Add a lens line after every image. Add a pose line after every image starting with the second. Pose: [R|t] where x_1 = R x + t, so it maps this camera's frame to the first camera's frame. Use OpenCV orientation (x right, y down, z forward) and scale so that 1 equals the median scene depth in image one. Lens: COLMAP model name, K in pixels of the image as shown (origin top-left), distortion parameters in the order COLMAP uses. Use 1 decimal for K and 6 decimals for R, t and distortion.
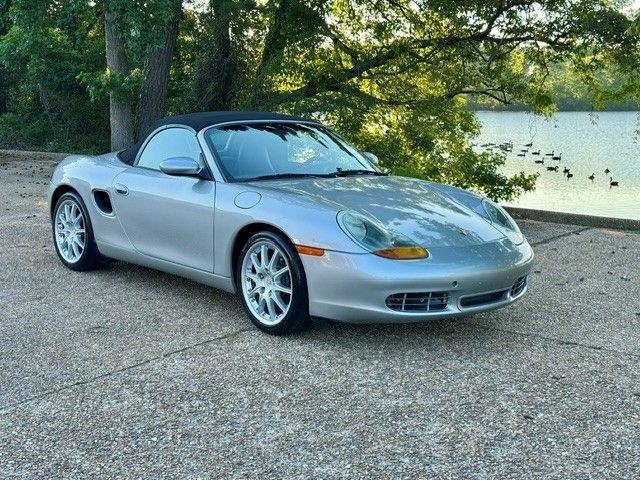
lens RADIAL K [[895.3, 0, 320.8], [0, 895.3, 248.7], [0, 0, 1]] dist [0.142607, -0.168331]
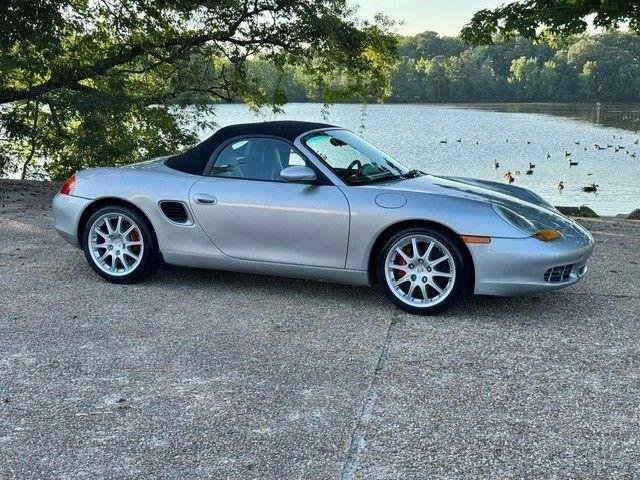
lens RADIAL K [[895.3, 0, 320.8], [0, 895.3, 248.7], [0, 0, 1]] dist [0.142607, -0.168331]
pose [[0.900468, -0.081726, 0.427175, -0.193061], [0.078201, 0.996603, 0.025821, -0.008846], [-0.427834, 0.010154, 0.903800, 0.004598]]
